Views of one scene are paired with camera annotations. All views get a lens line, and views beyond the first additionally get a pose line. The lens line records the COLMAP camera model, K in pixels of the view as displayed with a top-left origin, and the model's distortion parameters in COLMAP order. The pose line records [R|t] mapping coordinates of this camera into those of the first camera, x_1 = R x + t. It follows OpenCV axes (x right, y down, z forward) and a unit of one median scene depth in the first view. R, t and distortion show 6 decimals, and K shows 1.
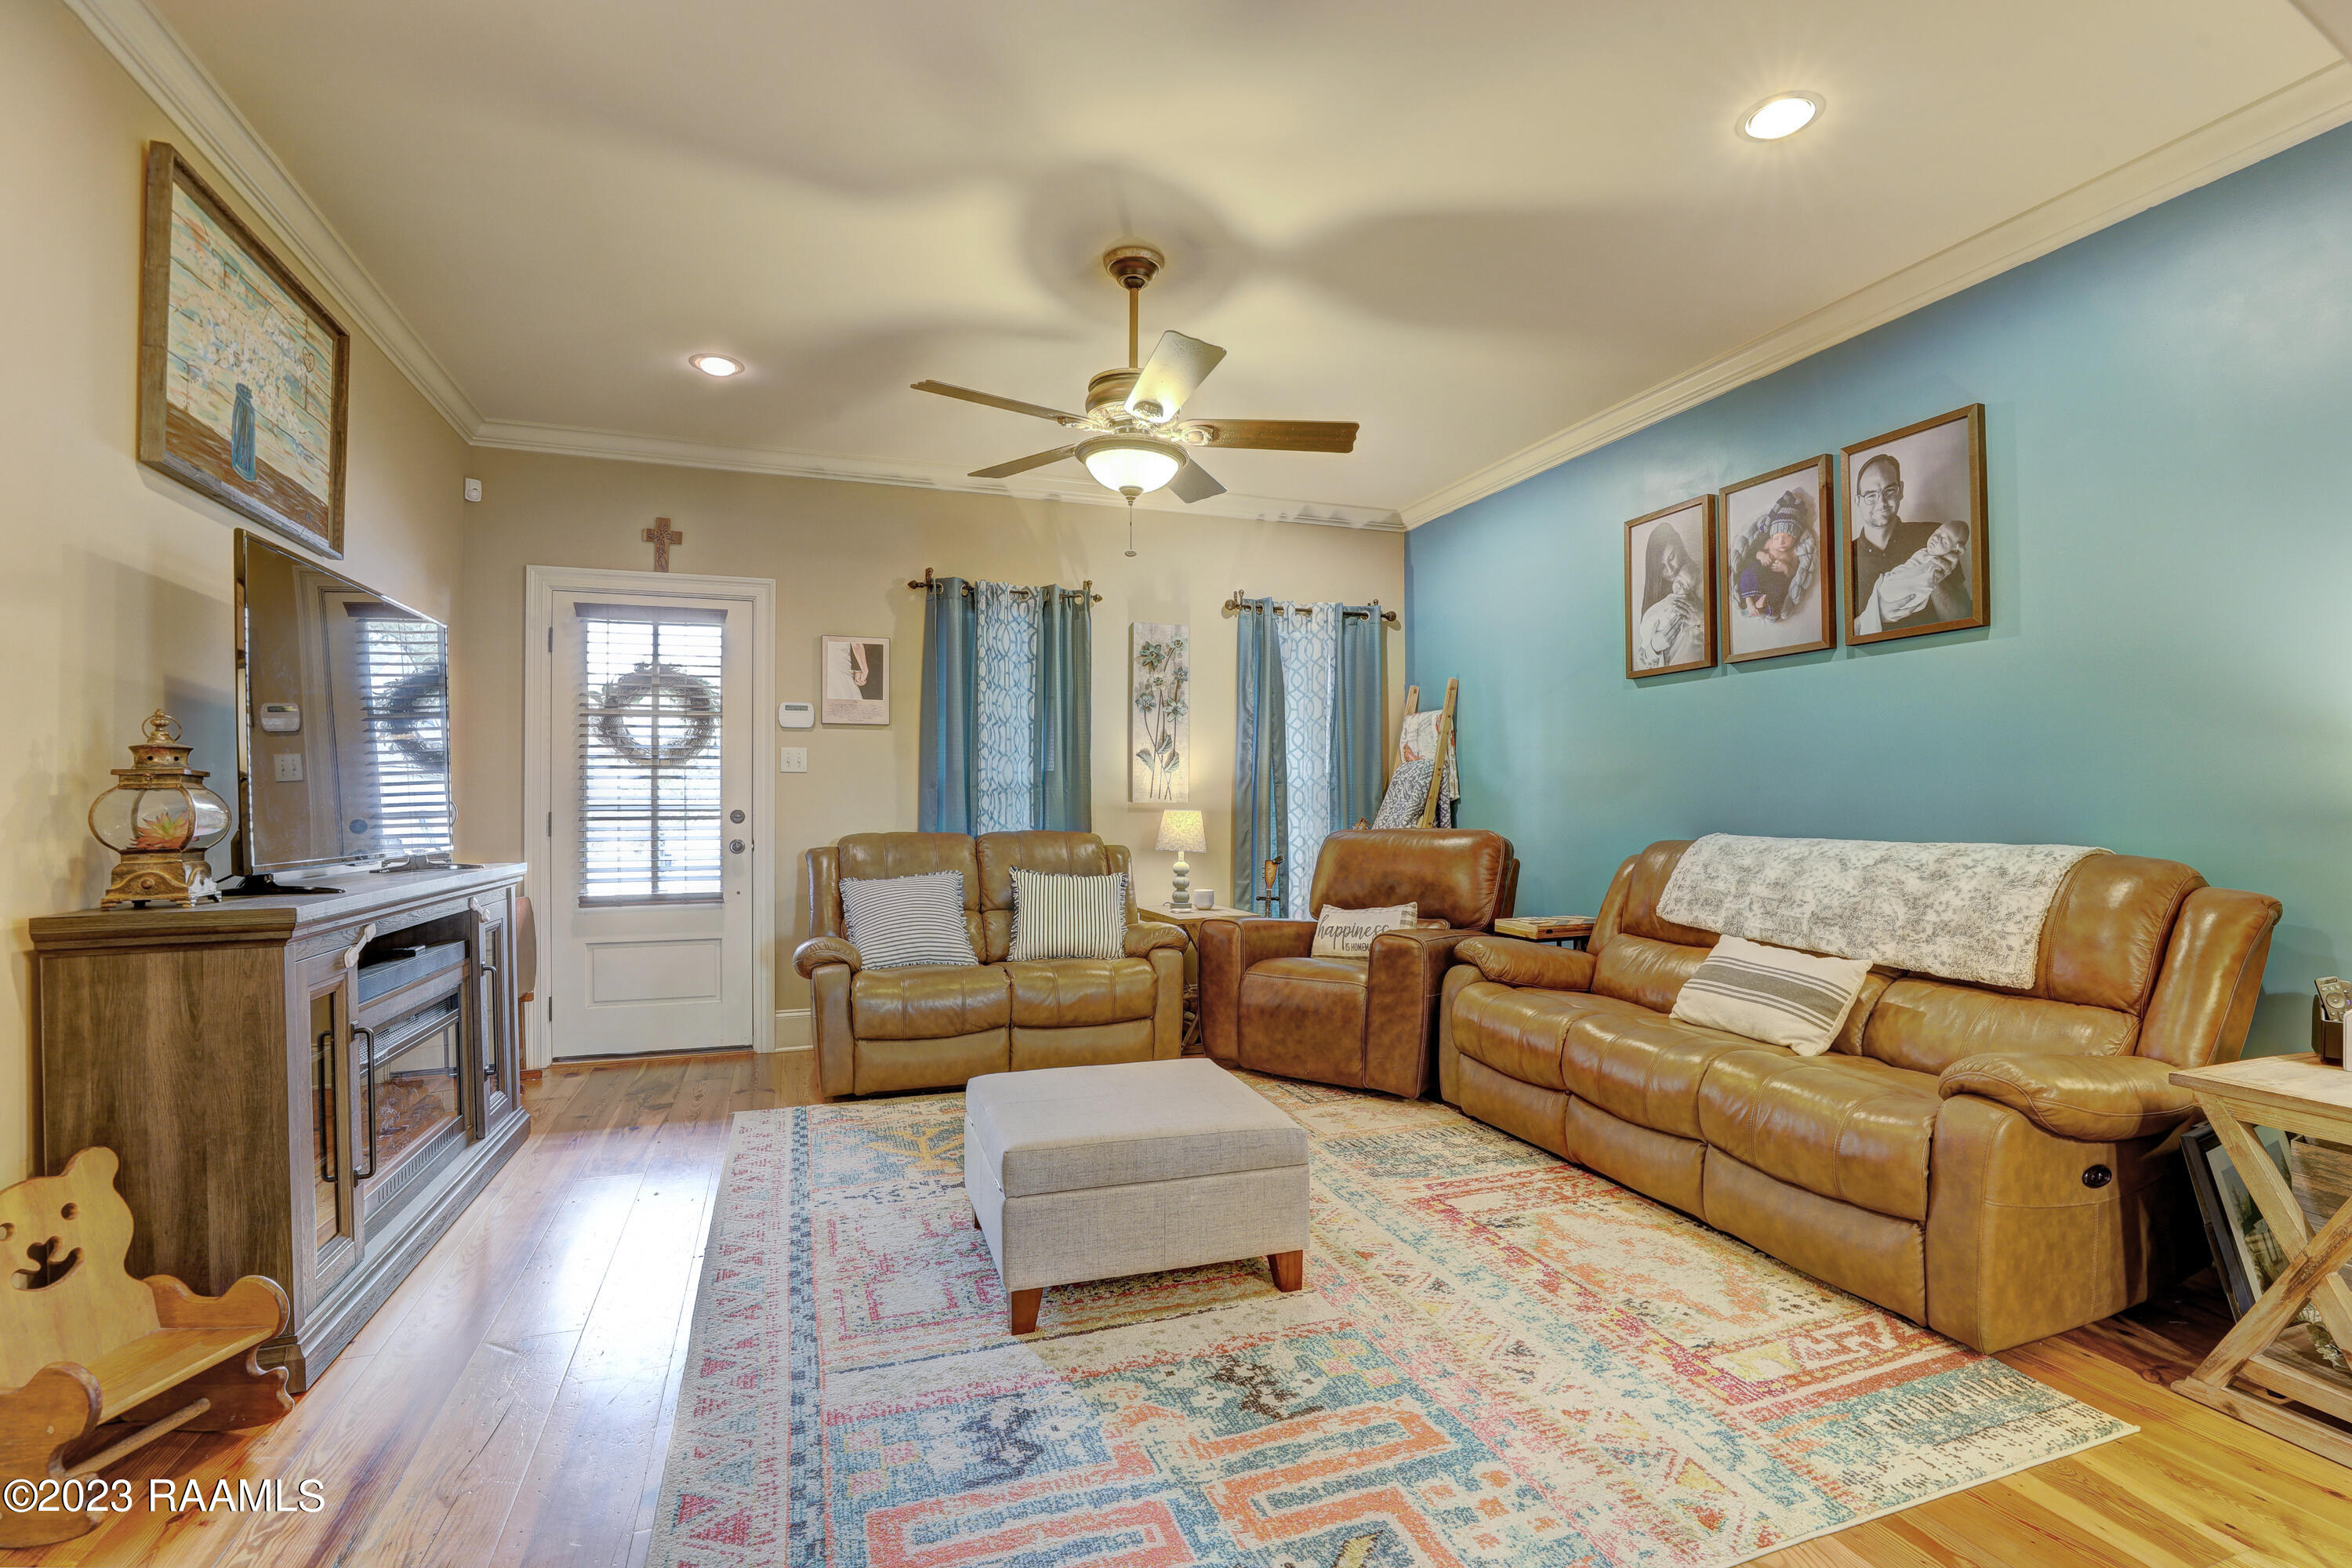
lens RADIAL K [[1159.1, 0, 1218.4], [0, 1159.1, 792.5], [0, 0, 1]] dist [-0.030601, -0.000113]
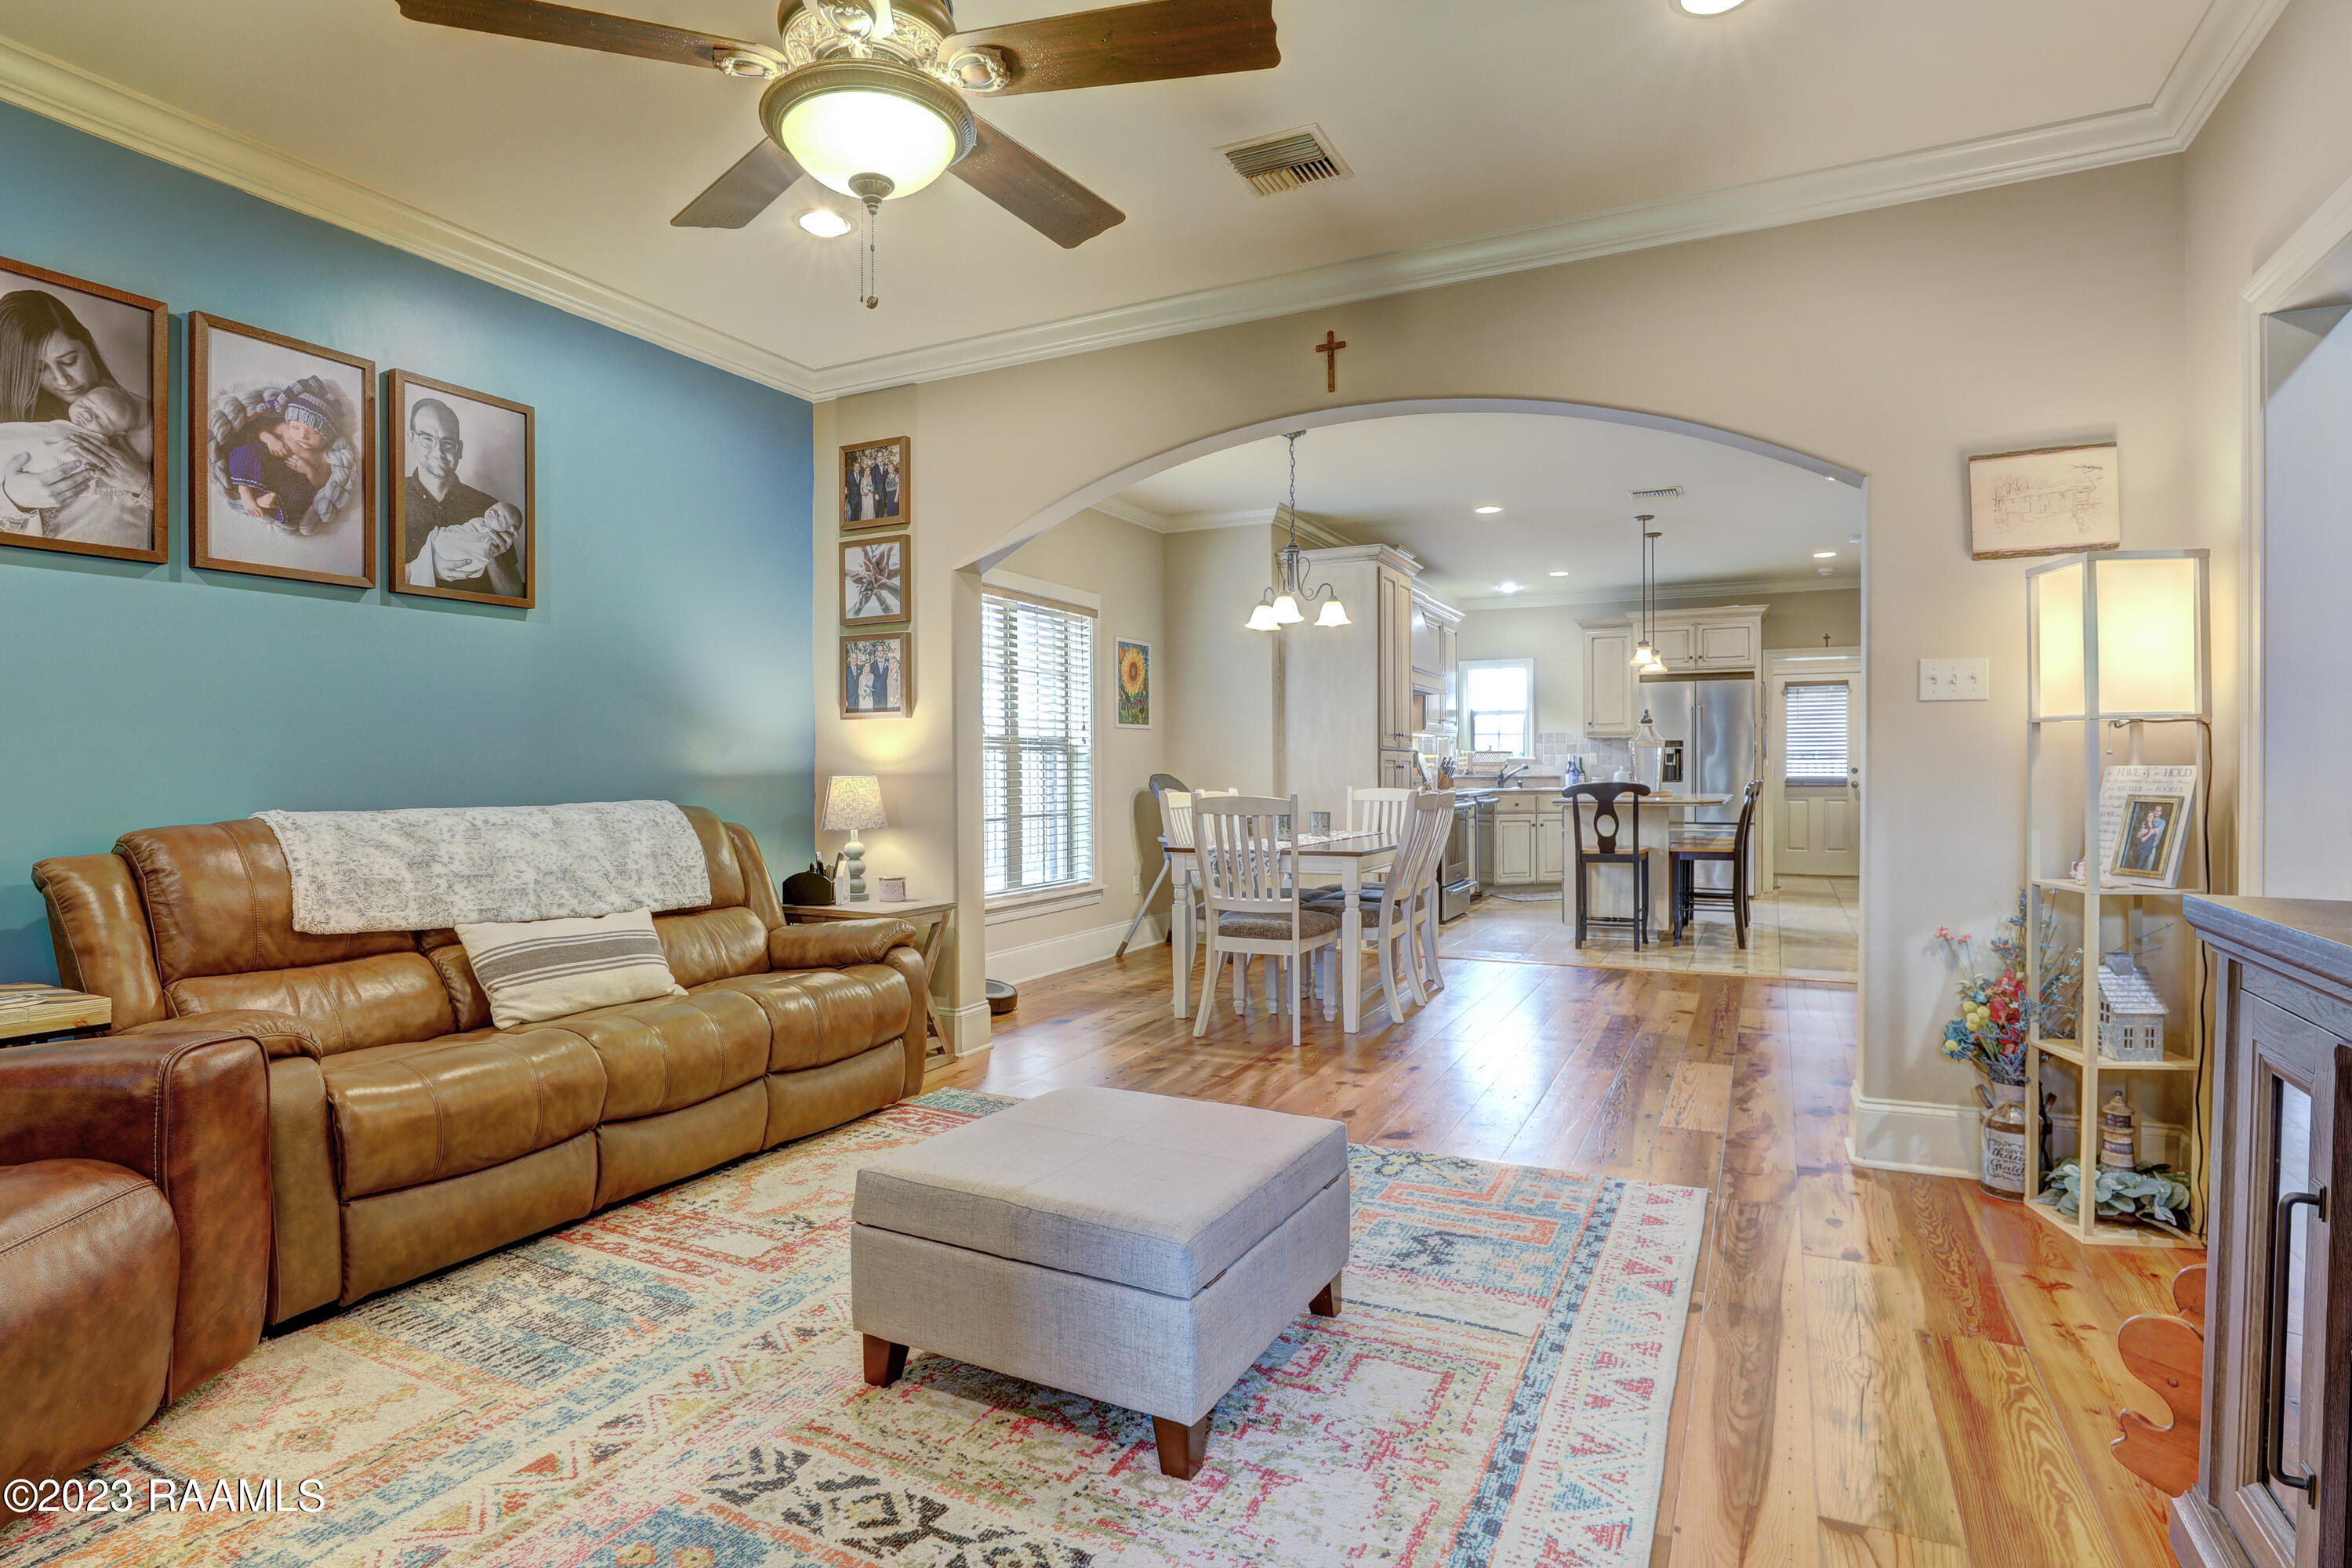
lens RADIAL K [[1159.1, 0, 1218.4], [0, 1159.1, 792.5], [0, 0, 1]] dist [-0.030601, -0.000113]
pose [[-0.701629, -0.010506, 0.712465, -0.562850], [-0.002124, 0.999918, 0.012653, 0.015802], [-0.712539, 0.007364, -0.701594, 1.240327]]
